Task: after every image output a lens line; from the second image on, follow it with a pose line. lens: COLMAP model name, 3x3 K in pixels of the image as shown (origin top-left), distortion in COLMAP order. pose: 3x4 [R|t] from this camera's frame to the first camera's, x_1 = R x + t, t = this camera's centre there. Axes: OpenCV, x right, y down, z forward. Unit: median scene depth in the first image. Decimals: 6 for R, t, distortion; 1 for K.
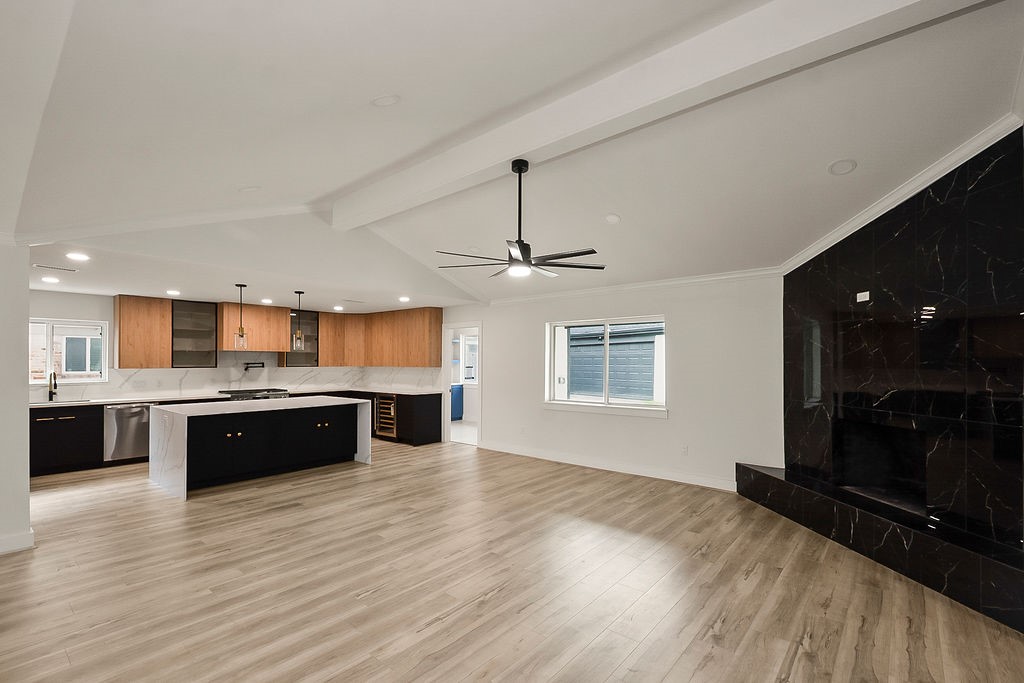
lens RADIAL K [[453.2, 0, 510.6], [0, 453.2, 357.3], [0, 0, 1]] dist [0.021773, -0.011739]
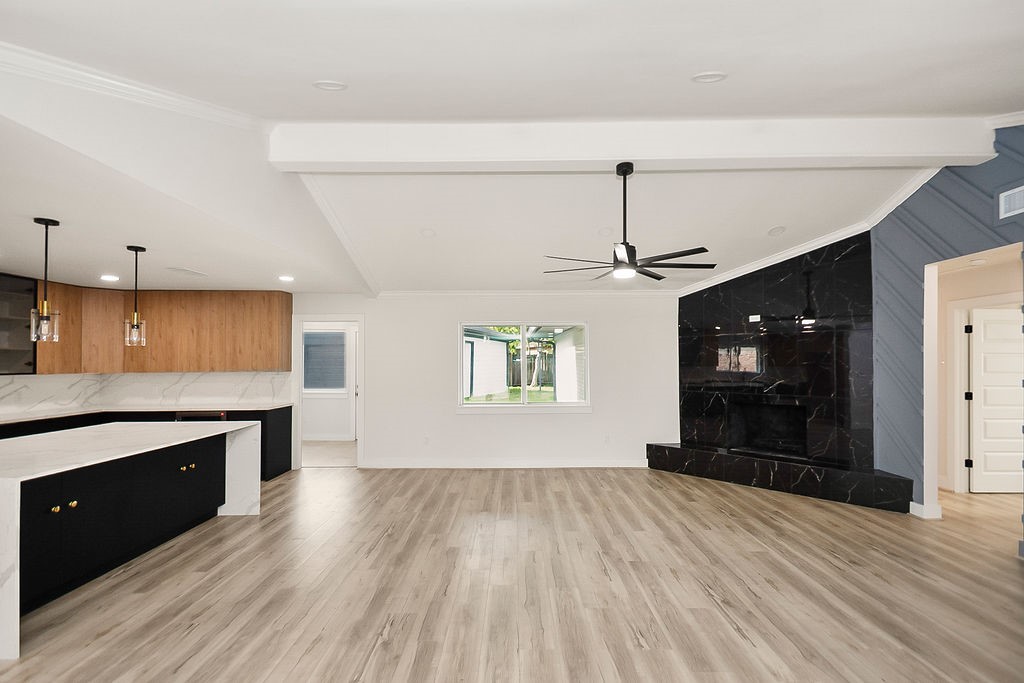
lens RADIAL K [[453.2, 0, 511.9], [0, 453.2, 357.7], [0, 0, 1]] dist [0.021773, -0.011739]
pose [[0.766425, 0.002733, 0.642328, -0.543413], [-0.001871, 0.999996, -0.002021, -0.001097], [-0.642331, 0.000347, 0.766427, 0.265339]]
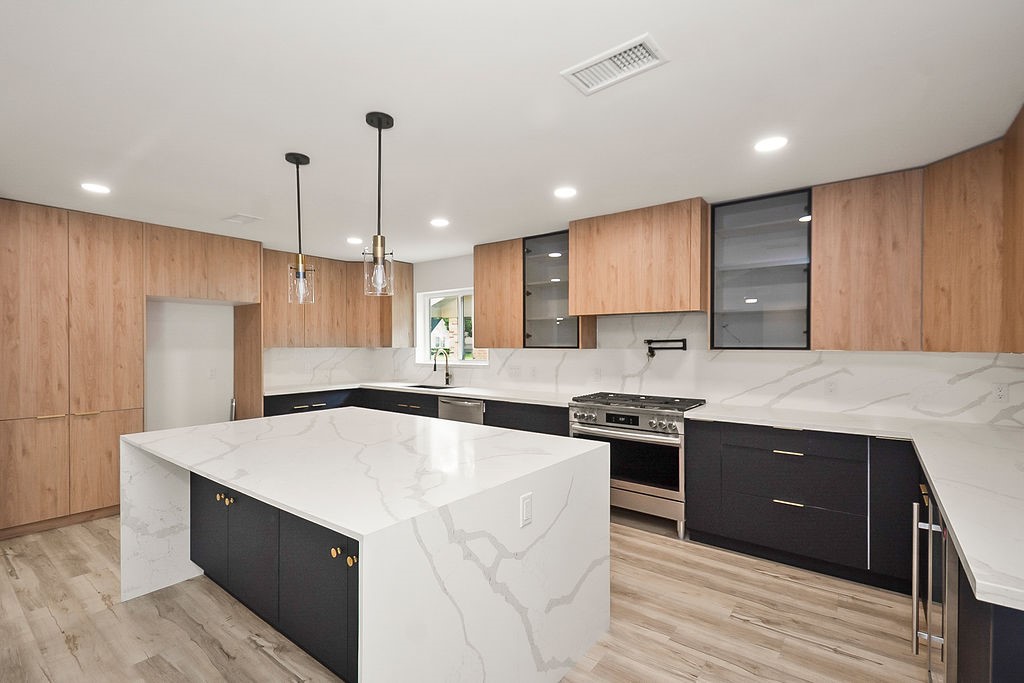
lens RADIAL K [[453.2, 0, 511.2], [0, 453.2, 350.7], [0, 0, 1]] dist [0.021773, -0.011739]
pose [[0.046895, 0.016363, -0.998766, -0.153130], [0.010645, 0.999801, 0.016880, 0.020857], [0.998843, -0.011423, 0.046712, 1.240841]]
